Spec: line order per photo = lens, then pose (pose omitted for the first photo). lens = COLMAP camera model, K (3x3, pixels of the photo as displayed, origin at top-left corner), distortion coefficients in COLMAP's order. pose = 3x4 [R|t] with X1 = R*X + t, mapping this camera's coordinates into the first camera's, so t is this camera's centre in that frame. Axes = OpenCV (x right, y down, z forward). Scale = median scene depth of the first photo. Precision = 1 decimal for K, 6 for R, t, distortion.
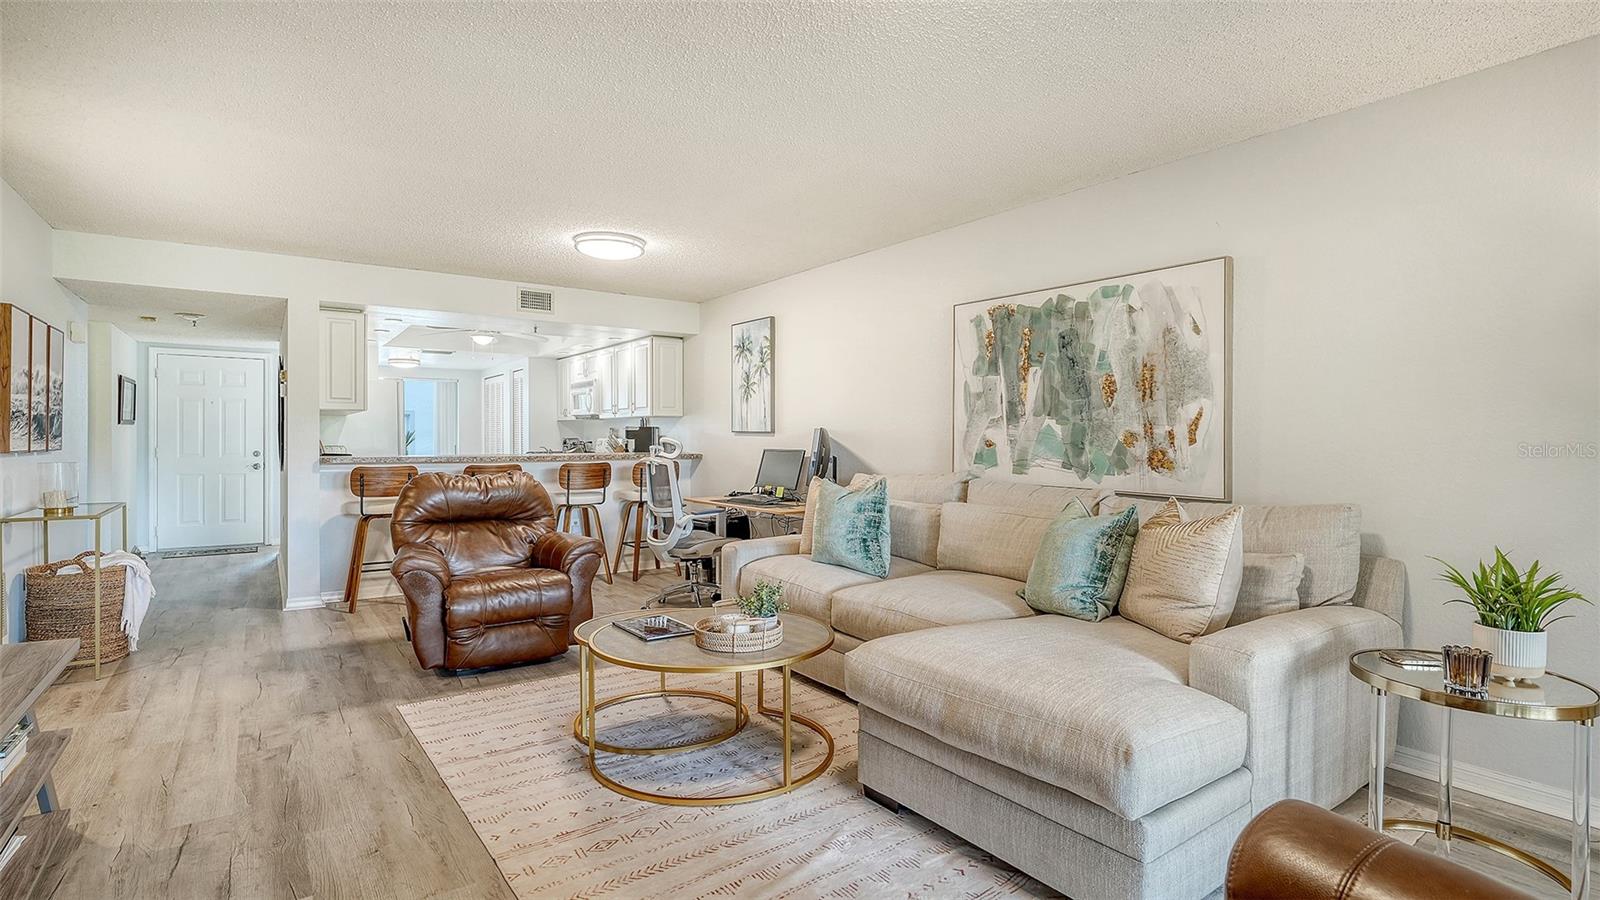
lens RADIAL K [[770.0, 0, 800.0], [0, 770.0, 450.0], [0, 0, 1]] dist [-0.006396, 0.000325]
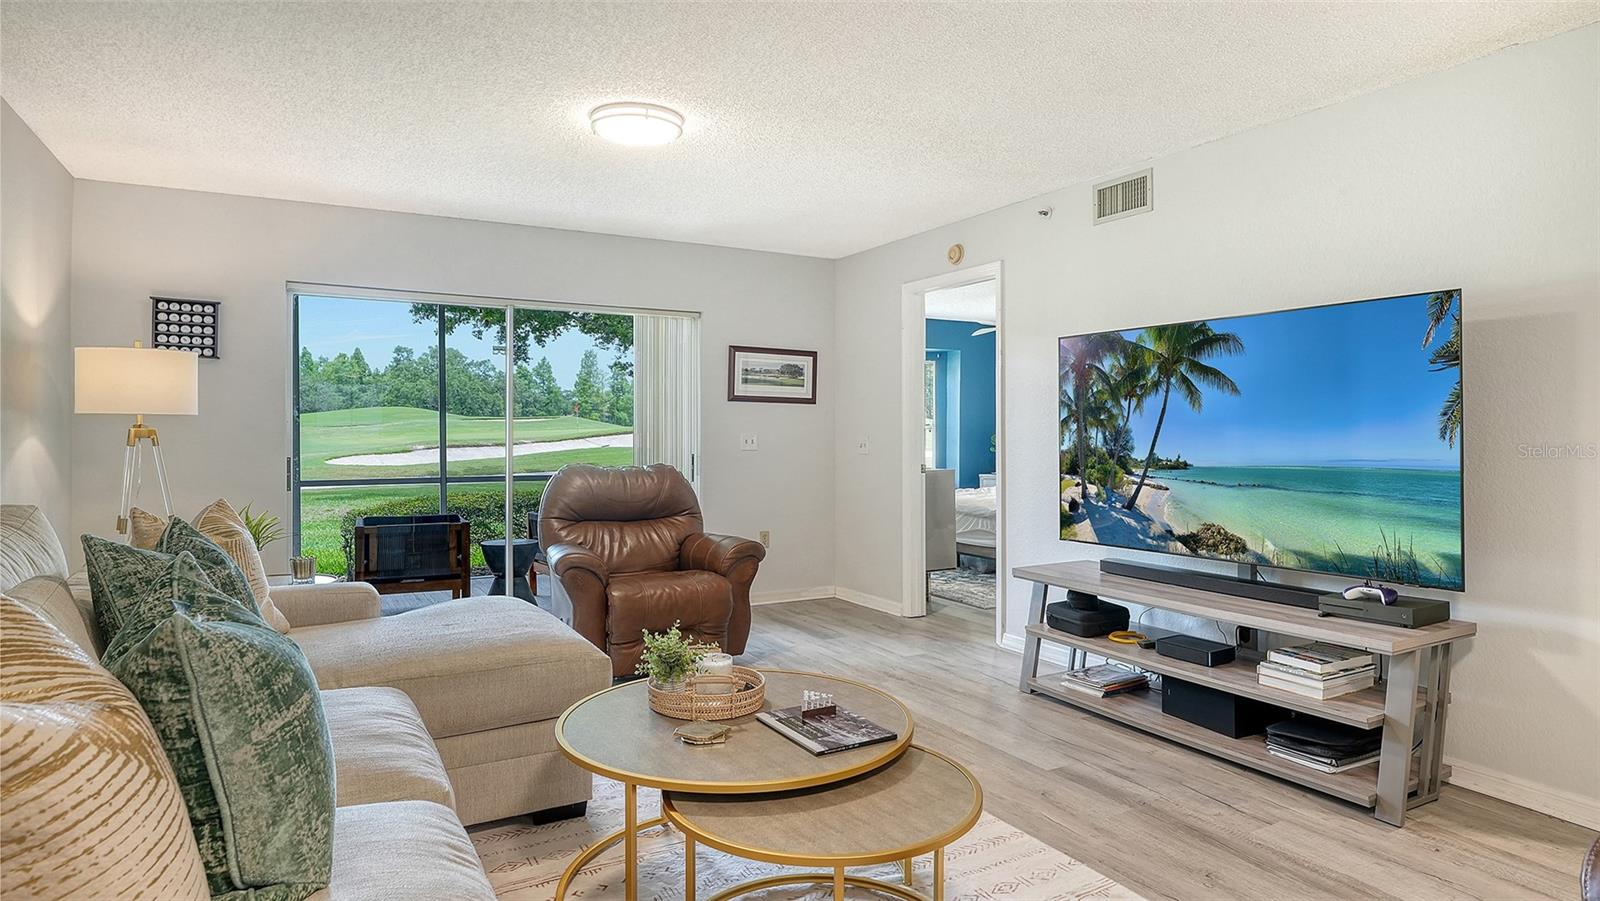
lens RADIAL K [[912.2, 0, 799.4], [0, 912.2, 434.0], [0, 0, 1]] dist [-0.001000, -0.000472]
pose [[-0.994033, -0.006389, 0.108895, -0.180412], [-0.004160, 0.999777, 0.020684, -0.022829], [-0.109003, 0.020107, -0.993838, 1.282238]]
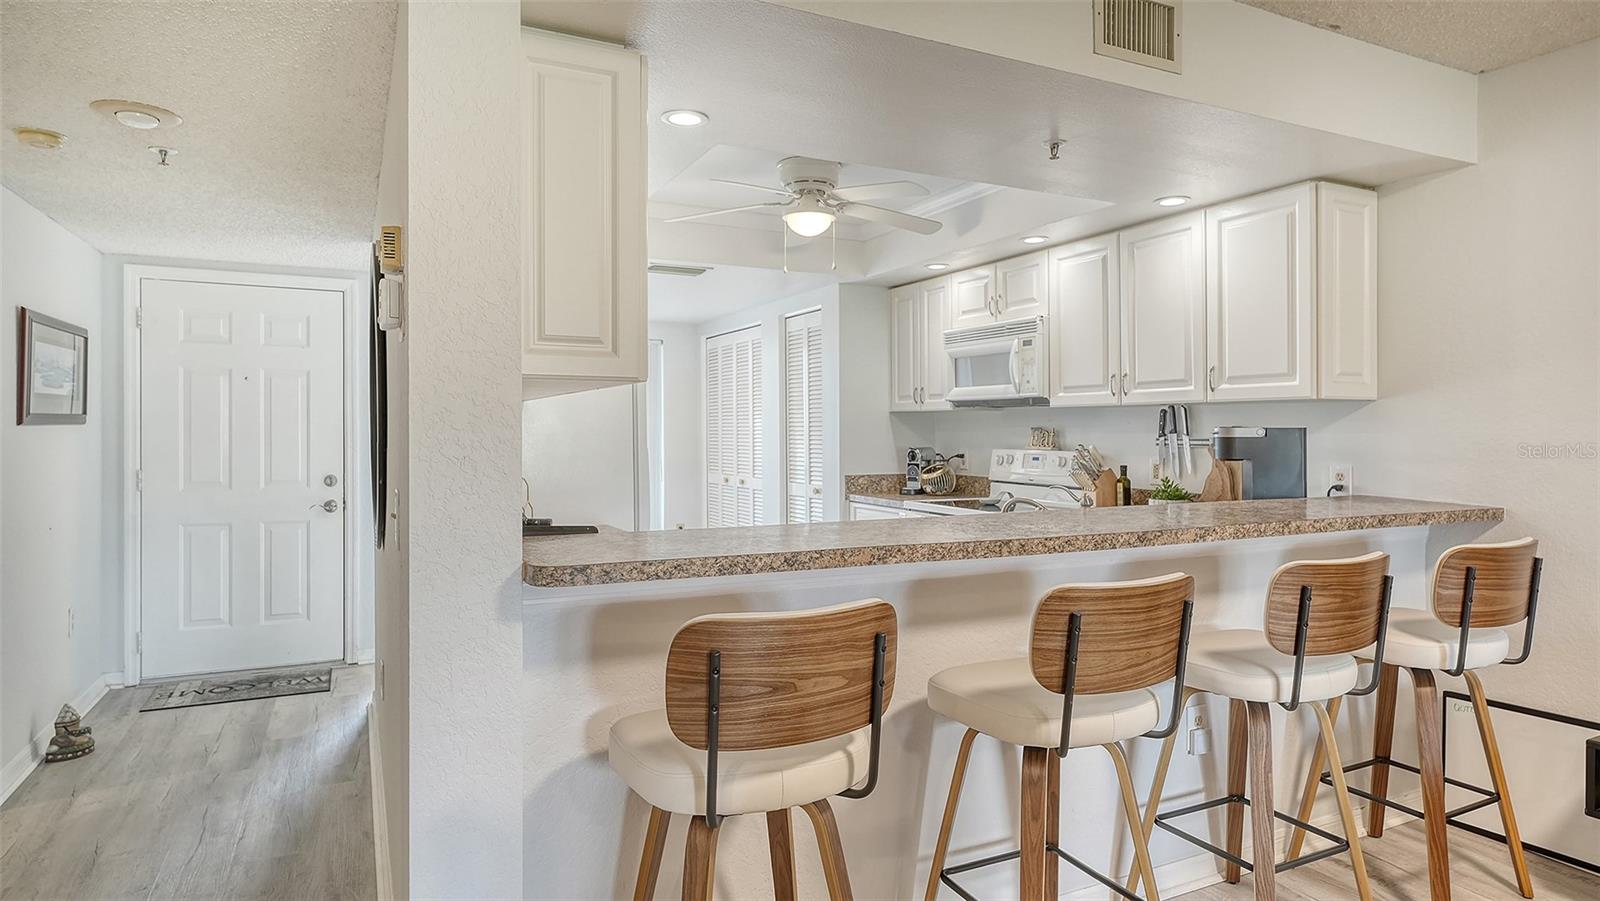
lens RADIAL K [[918.6, 0, 812.5], [0, 918.6, 448.9], [0, 0, 1]] dist [0.004580, 0.001135]
pose [[0.988941, 0.001447, -0.148306, -0.642395], [-0.001140, 0.999997, 0.002152, -0.036432], [0.148308, -0.001959, 0.988939, 0.945587]]
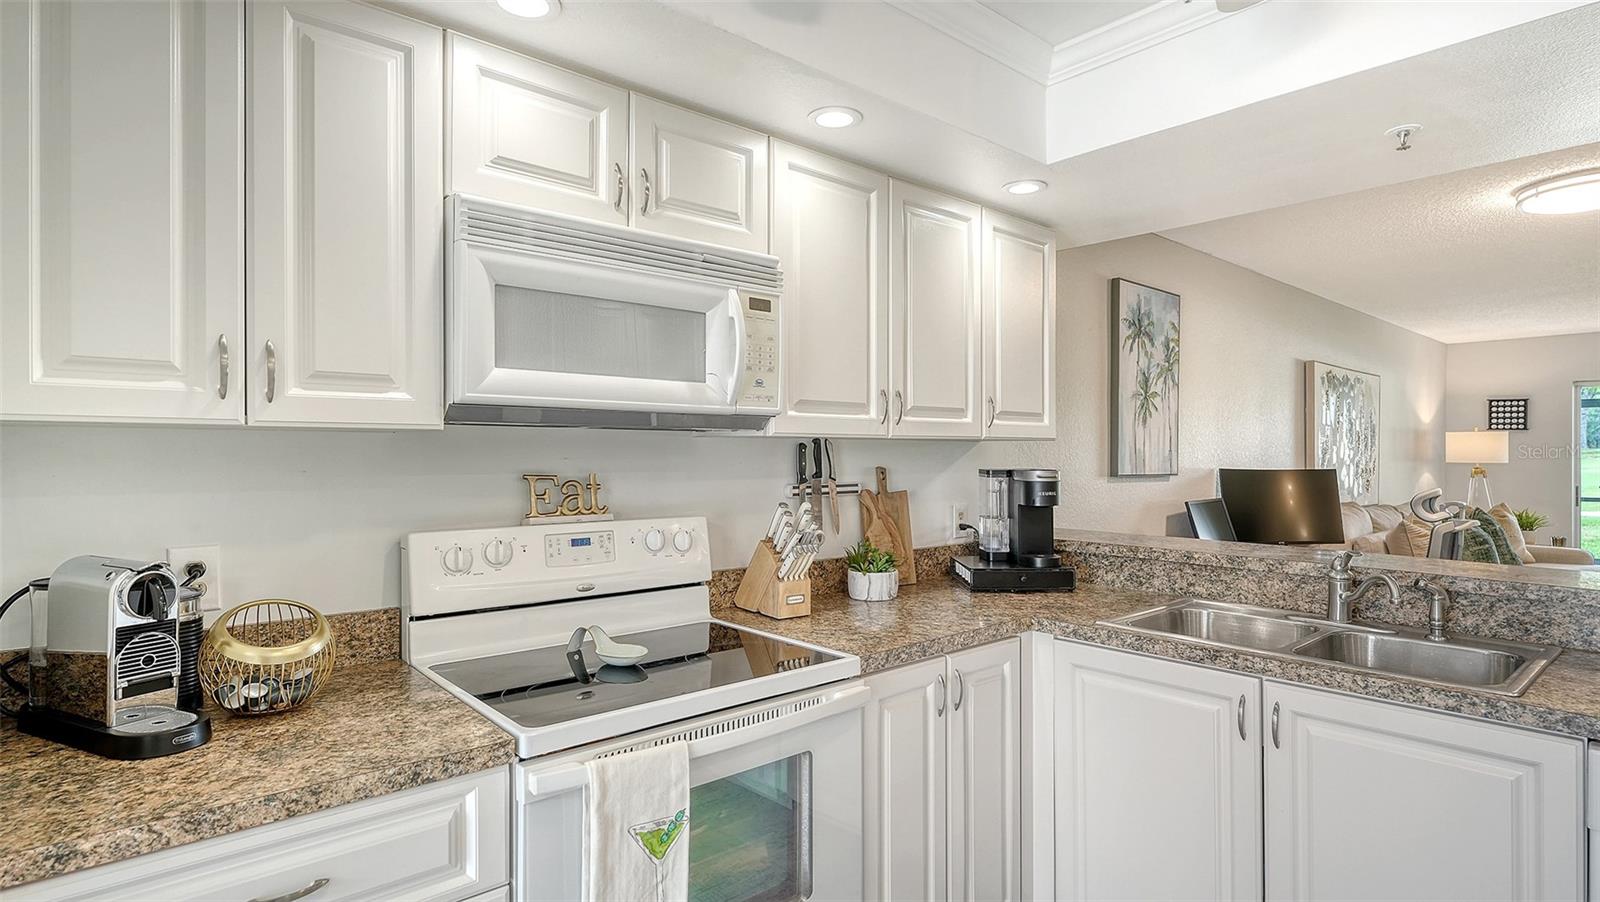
lens RADIAL K [[816.2, 0, 800.0], [0, 816.2, 451.0], [0, 0, 1]] dist [0.003575, -0.000103]
pose [[-0.101524, -0.001527, 0.994832, -1.023986], [0.014887, 0.999885, 0.003054, -0.074348], [-0.994722, 0.015120, -0.101489, 2.065738]]
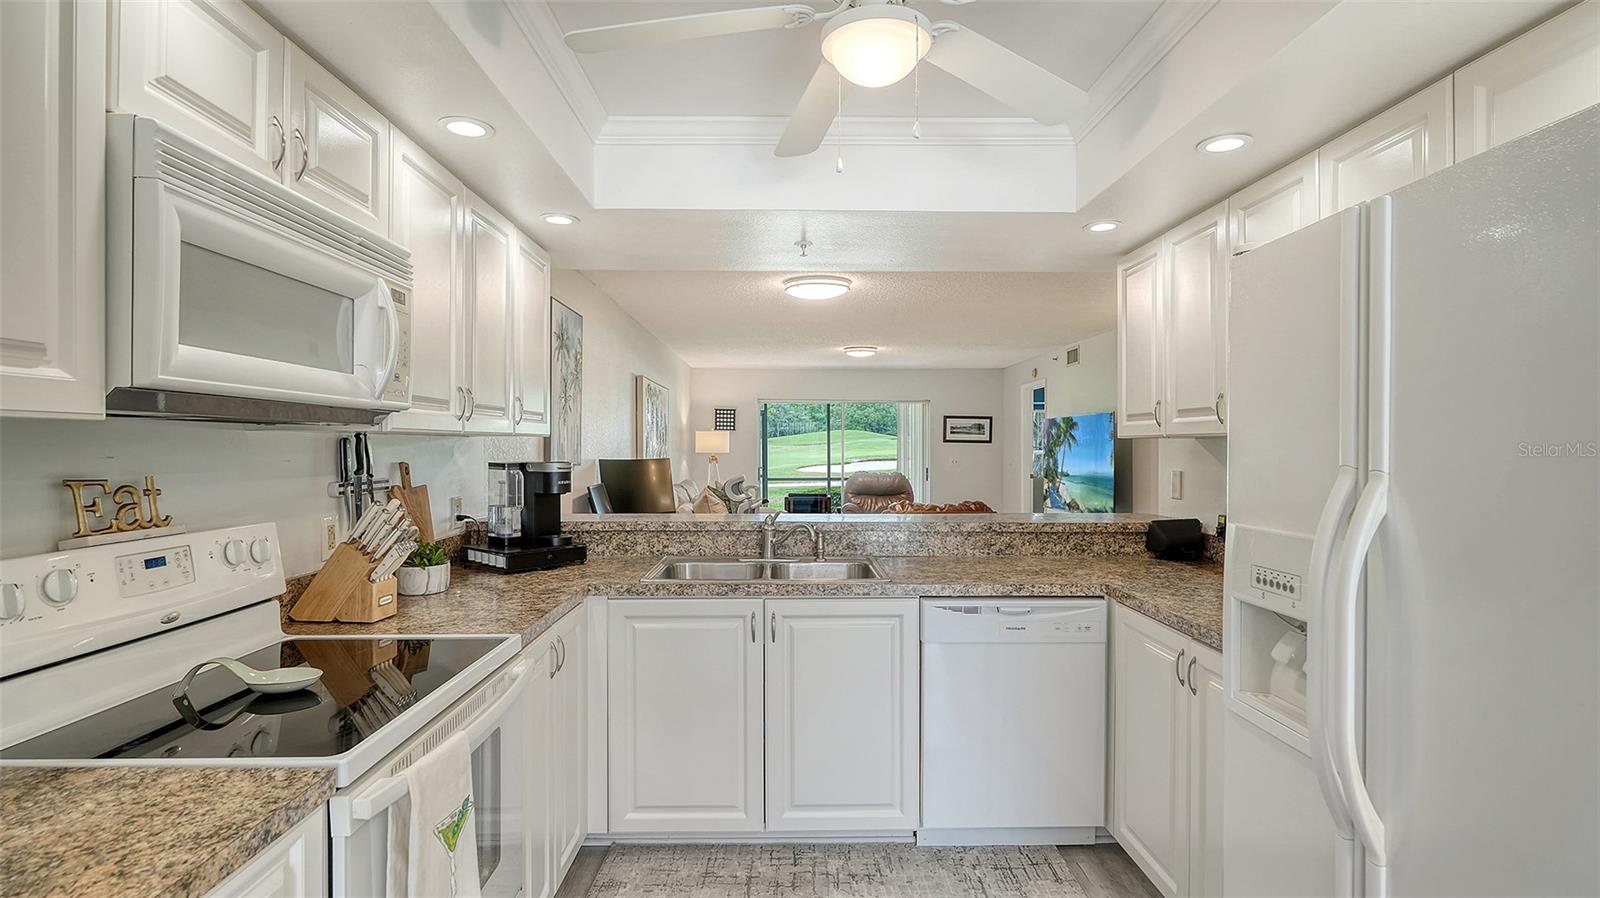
lens RADIAL K [[770.0, 0, 800.0], [0, 770.0, 449.0], [0, 0, 1]] dist [-0.006396, 0.000325]
pose [[-0.828082, -0.005851, 0.560576, -0.982885], [0.006426, 0.999781, 0.019928, -0.079350], [-0.560569, 0.020104, -0.827863, 2.270148]]
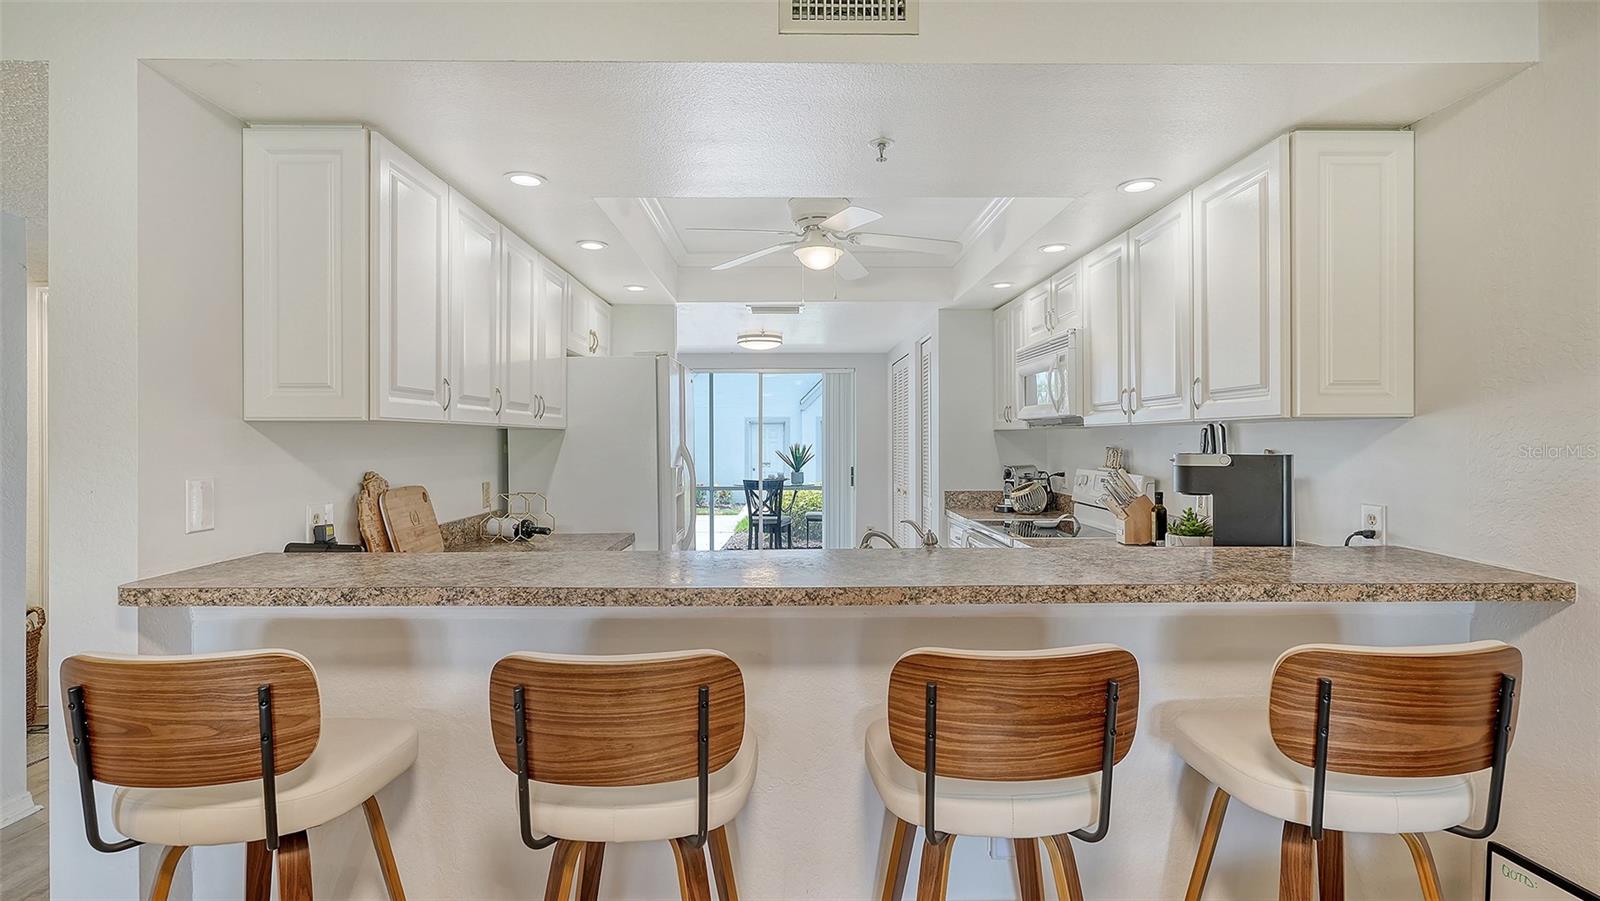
lens RADIAL K [[753.6, 0, 801.6], [0, 753.6, 452.4], [0, 0, 1]] dist [-0.000146, 0.000169]
pose [[0.824359, 0.004317, -0.566050, -0.322154], [-0.004738, 0.999989, 0.000726, -0.054111], [0.566047, 0.002083, 0.824370, 1.200422]]
